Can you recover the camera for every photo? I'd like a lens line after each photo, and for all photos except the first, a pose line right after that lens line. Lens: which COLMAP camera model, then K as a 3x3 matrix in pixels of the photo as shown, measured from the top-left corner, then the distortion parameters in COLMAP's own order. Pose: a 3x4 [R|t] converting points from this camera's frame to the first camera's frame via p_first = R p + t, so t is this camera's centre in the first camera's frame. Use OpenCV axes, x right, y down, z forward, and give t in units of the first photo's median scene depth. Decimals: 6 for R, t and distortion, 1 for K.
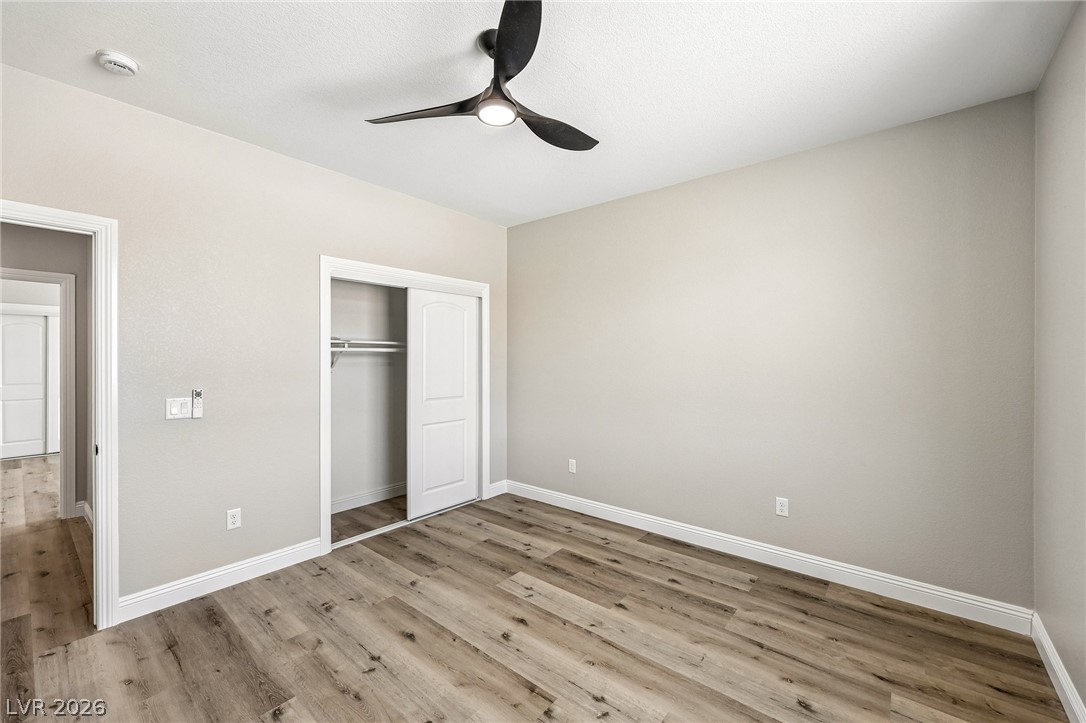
lens RADIAL K [[439.6, 0, 541.6], [0, 439.6, 360.1], [0, 0, 1]] dist [-0.000241, 0.000839]
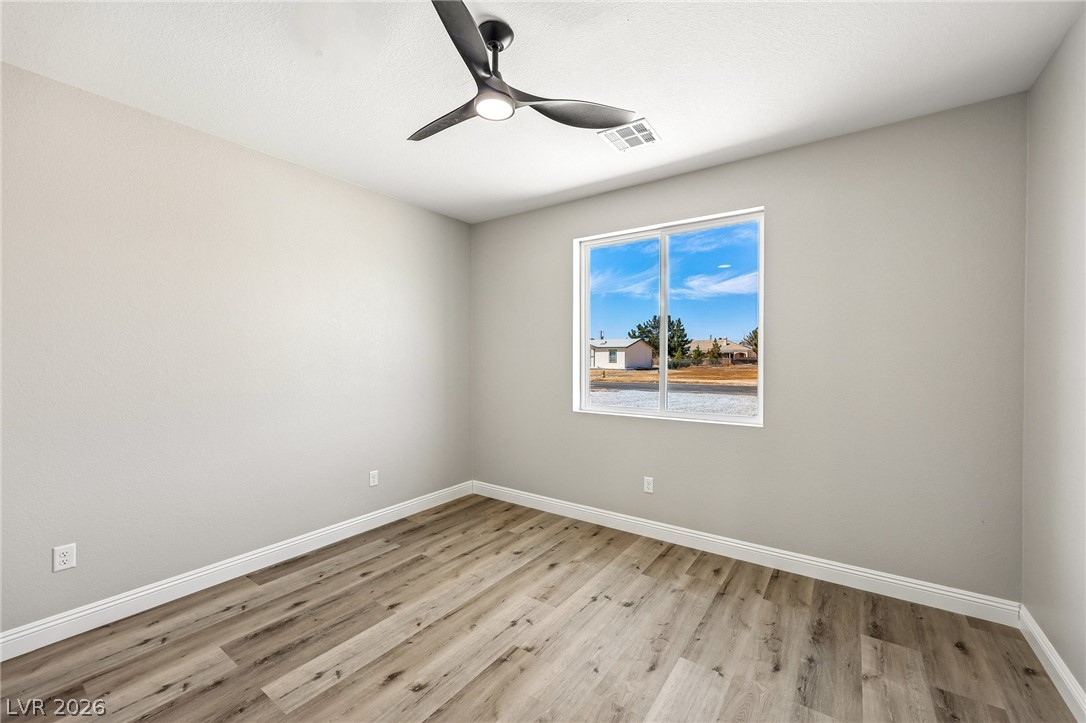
lens RADIAL K [[439.6, 0, 551.5], [0, 439.6, 339.3], [0, 0, 1]] dist [-0.000241, 0.000839]
pose [[-0.096929, 0.040475, 0.994468, -0.814098], [0.004775, 0.999180, -0.040201, 0.002949], [-0.995280, 0.000852, -0.097042, 0.703783]]
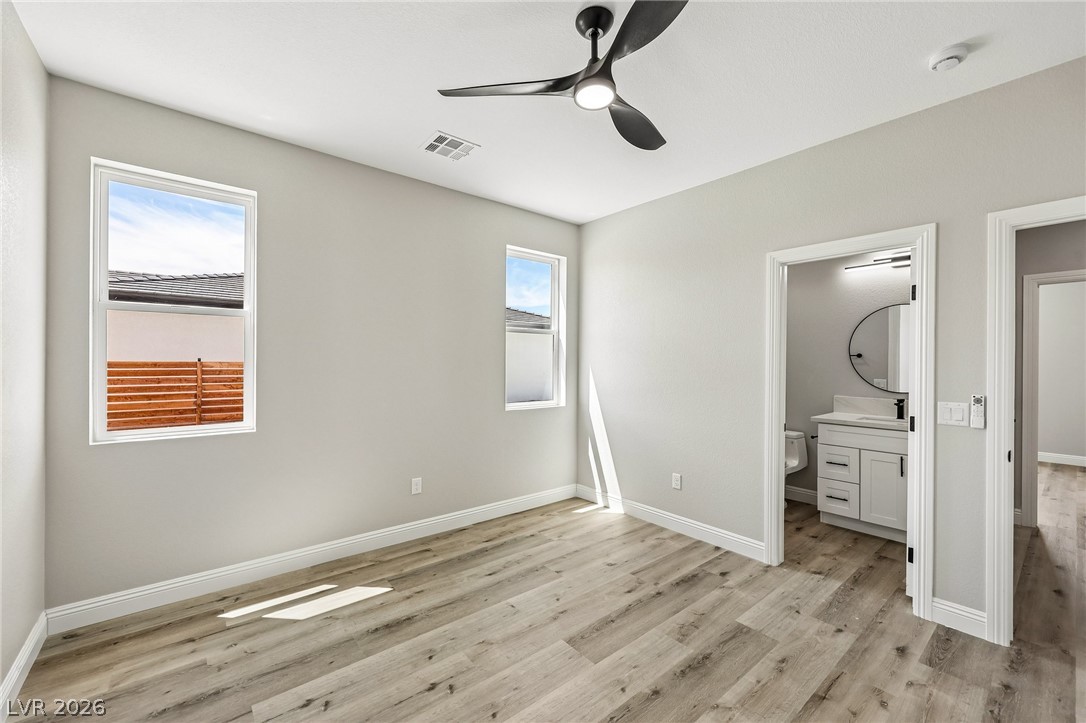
lens RADIAL K [[439.6, 0, 532.6], [0, 439.6, 360.5], [0, 0, 1]] dist [-0.000241, 0.000839]
pose [[0.193041, 0.000720, 0.981191, -0.643058], [0.001528, 0.999998, -0.001034, 0.003379], [-0.981190, 0.001699, 0.193039, 0.560610]]
